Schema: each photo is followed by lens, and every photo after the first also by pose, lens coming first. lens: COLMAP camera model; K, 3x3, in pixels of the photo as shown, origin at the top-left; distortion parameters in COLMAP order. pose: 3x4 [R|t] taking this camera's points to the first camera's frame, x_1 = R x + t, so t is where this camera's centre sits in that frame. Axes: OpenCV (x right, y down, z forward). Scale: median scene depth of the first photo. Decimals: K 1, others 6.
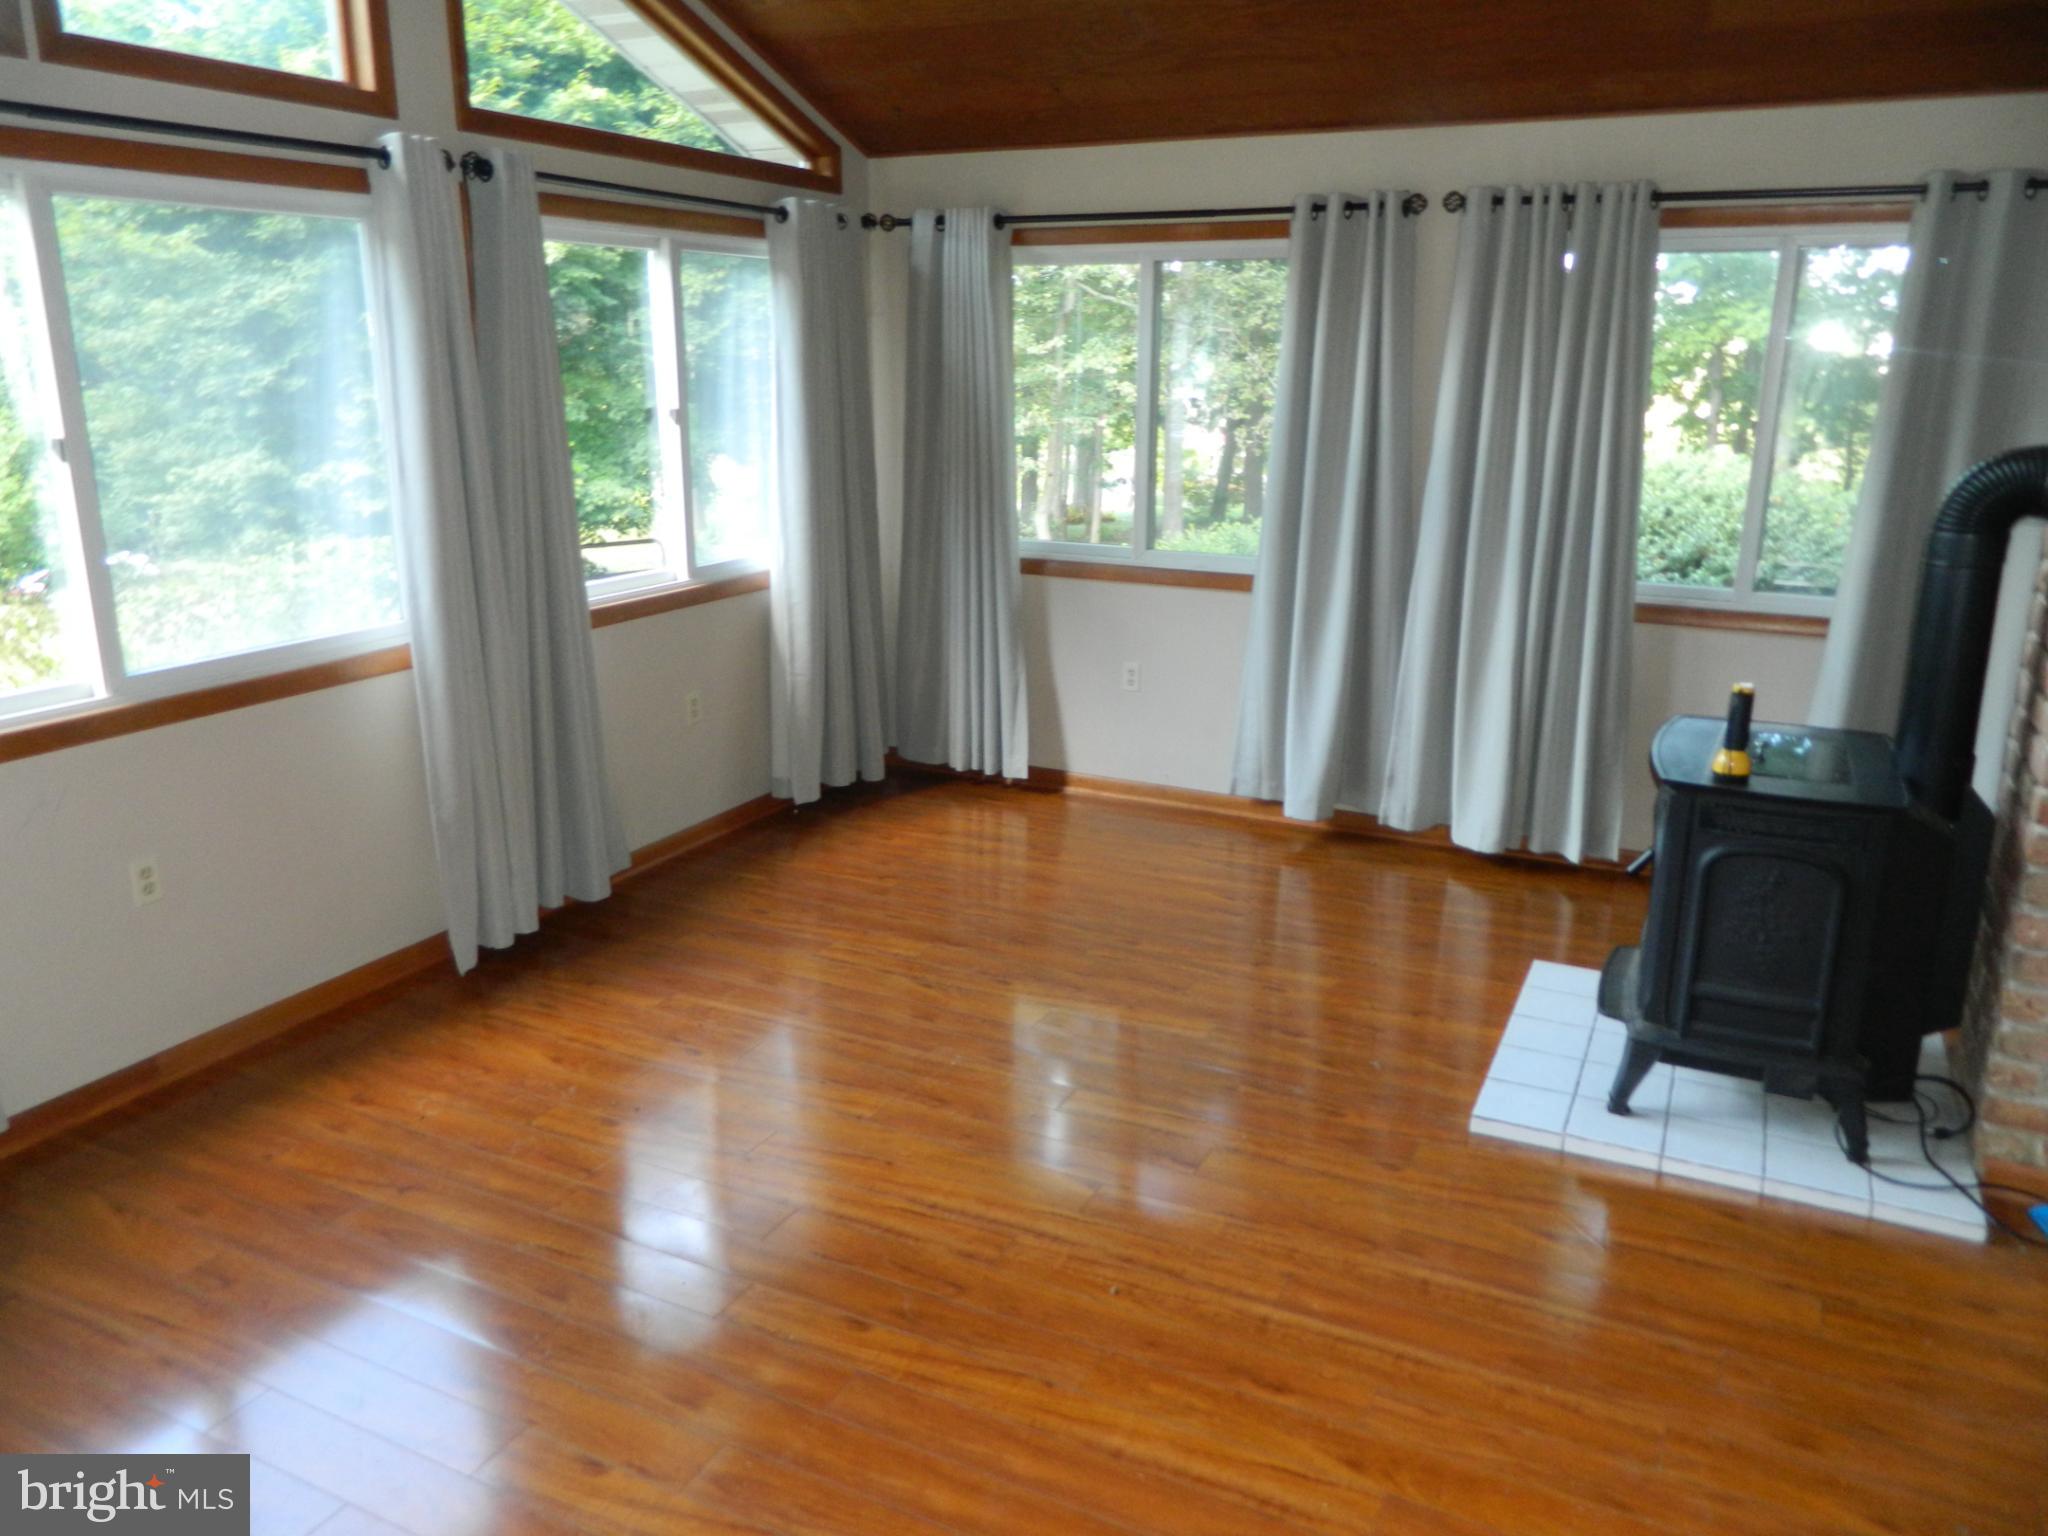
lens RADIAL K [[1492.3, 0, 1018.6], [0, 1492.3, 756.8], [0, 0, 1]] dist [-0.008154, -0.003845]
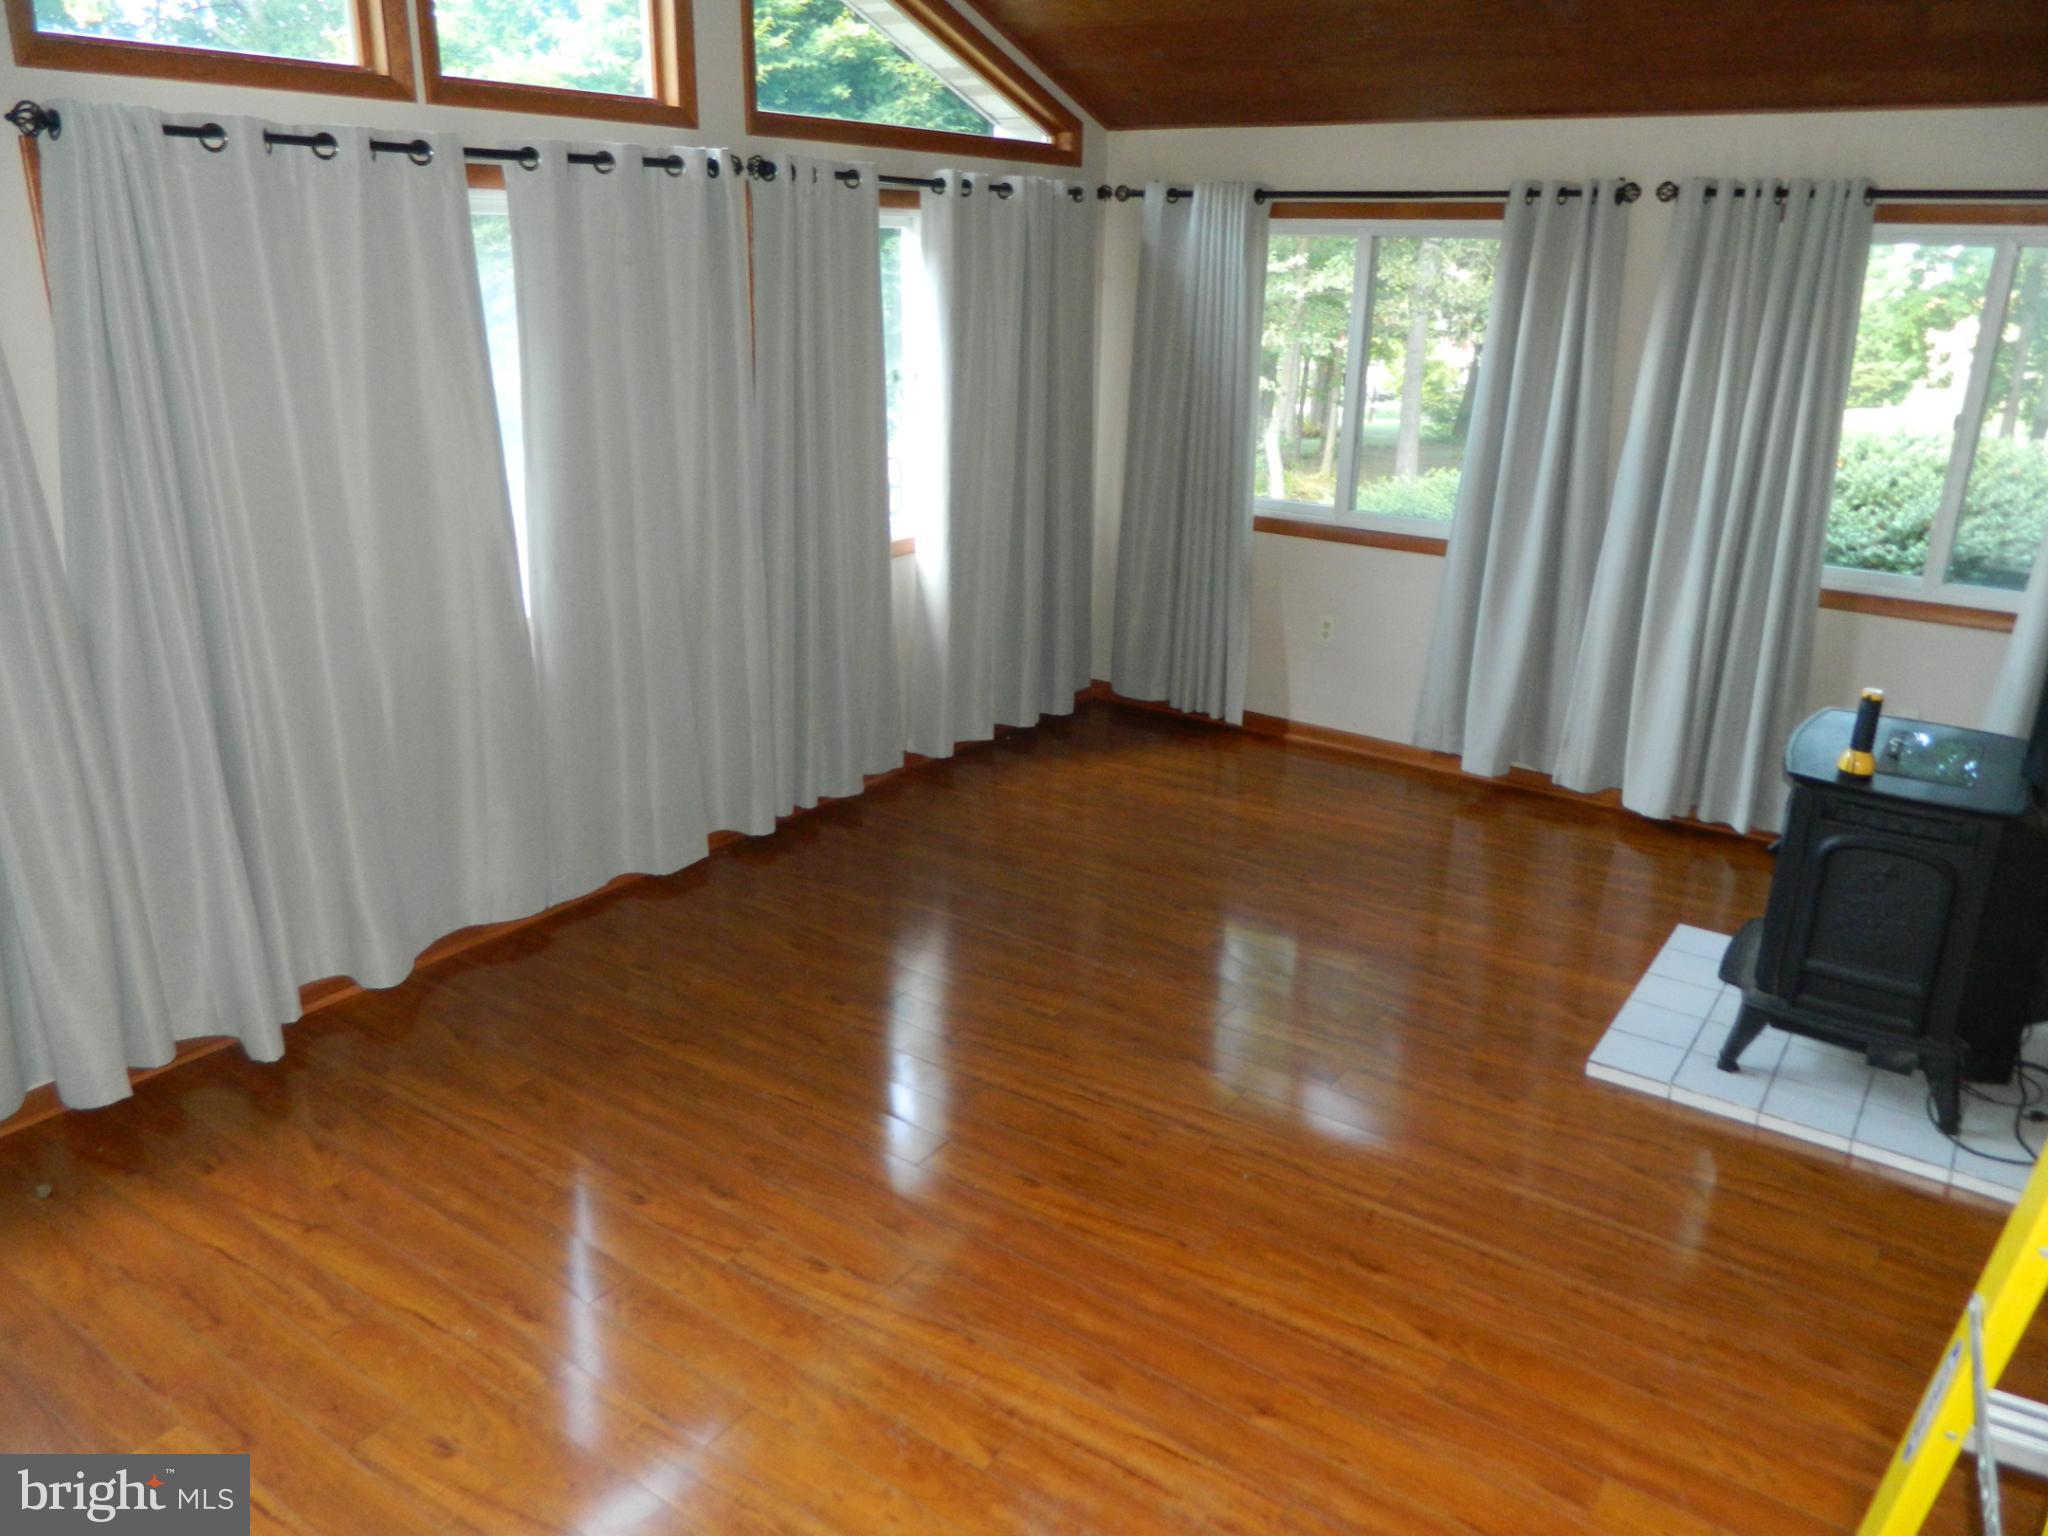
lens RADIAL K [[1487.6, 0, 1024.0], [0, 1487.6, 768.0], [0, 0, 1]] dist [-0.026891, 0.001070]
pose [[0.988253, 0.063363, -0.139075, 0.026471], [-0.053437, 0.995827, 0.073982, -0.036487], [0.143182, -0.065681, 0.987514, -0.139813]]
